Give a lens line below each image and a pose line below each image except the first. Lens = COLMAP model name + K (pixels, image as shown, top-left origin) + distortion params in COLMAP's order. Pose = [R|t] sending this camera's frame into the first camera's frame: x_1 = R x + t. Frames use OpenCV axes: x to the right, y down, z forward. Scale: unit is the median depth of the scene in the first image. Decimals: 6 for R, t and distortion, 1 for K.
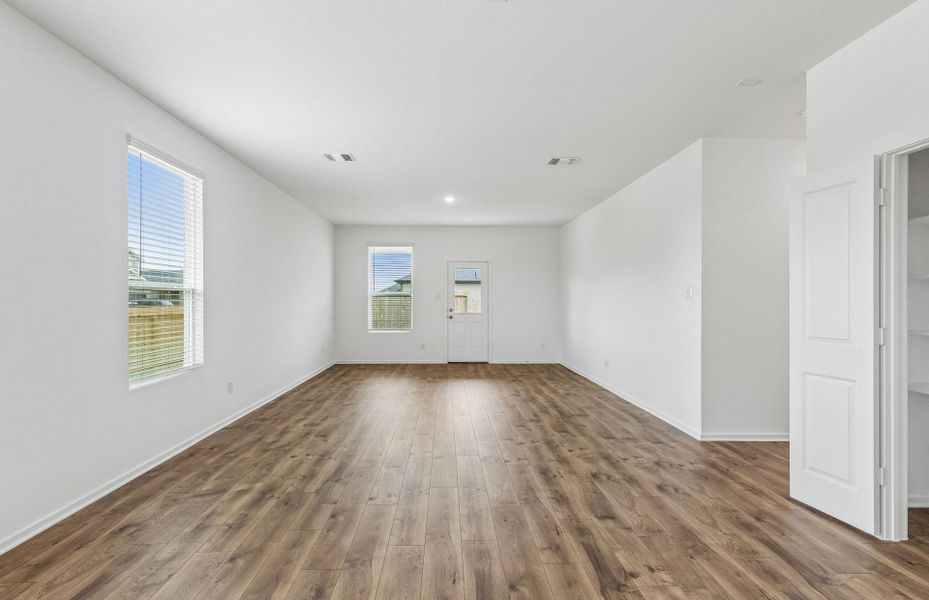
lens RADIAL K [[417.1, 0, 461.0], [0, 417.1, 302.7], [0, 0, 1]] dist [0.003122, 0.000384]
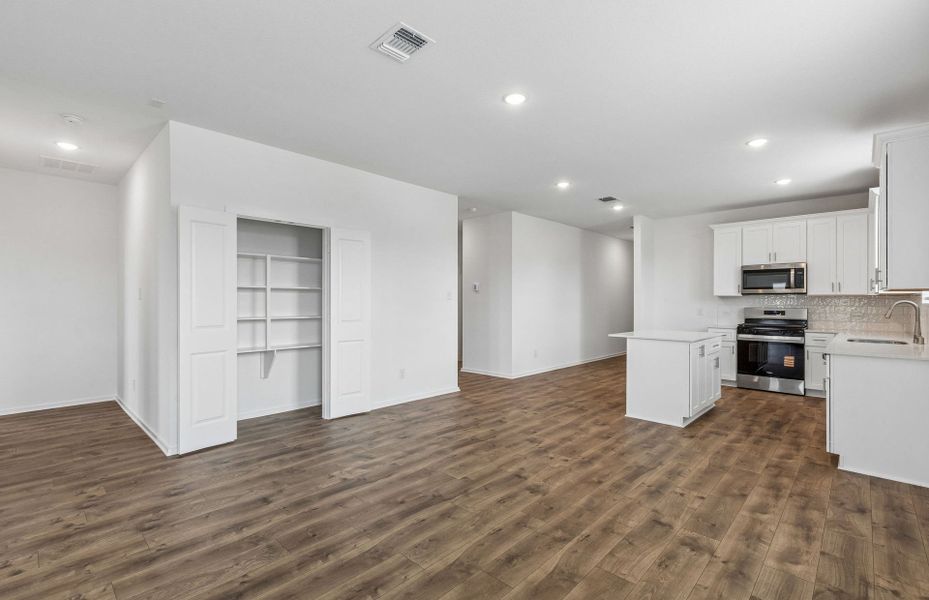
lens RADIAL K [[417.1, 0, 461.0], [0, 417.1, 302.7], [0, 0, 1]] dist [0.003122, 0.000384]
pose [[-0.696702, -0.004959, 0.717344, -0.511129], [-0.000879, 0.999981, 0.006059, -0.004205], [-0.717360, 0.003590, -0.696693, 0.911995]]
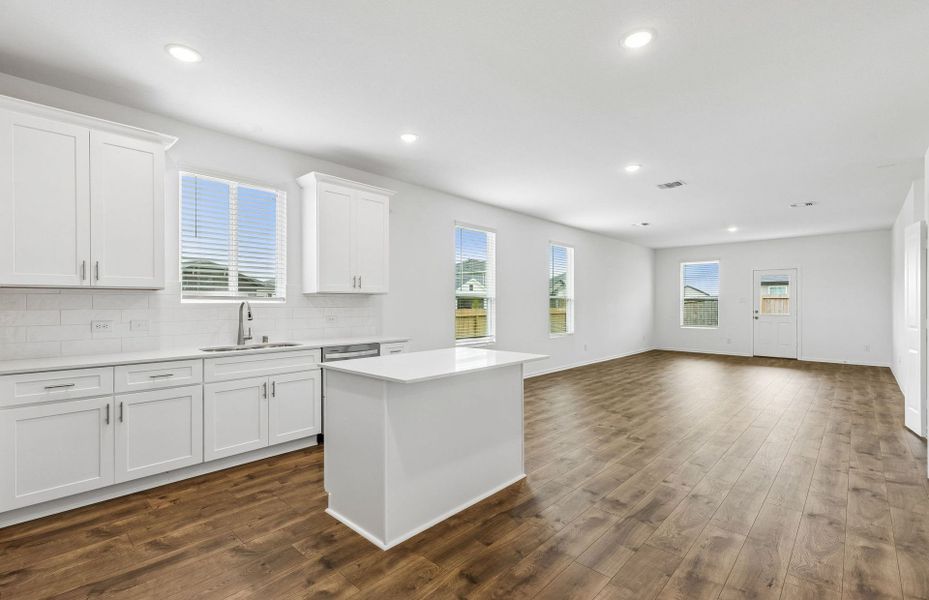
lens RADIAL K [[417.1, 0, 461.0], [0, 417.1, 302.7], [0, 0, 1]] dist [0.003122, 0.000384]
pose [[0.700337, -0.003644, -0.713804, 0.531892], [-0.002318, 0.999970, -0.007379, 0.006157], [0.713809, 0.006823, 0.700307, -0.963827]]
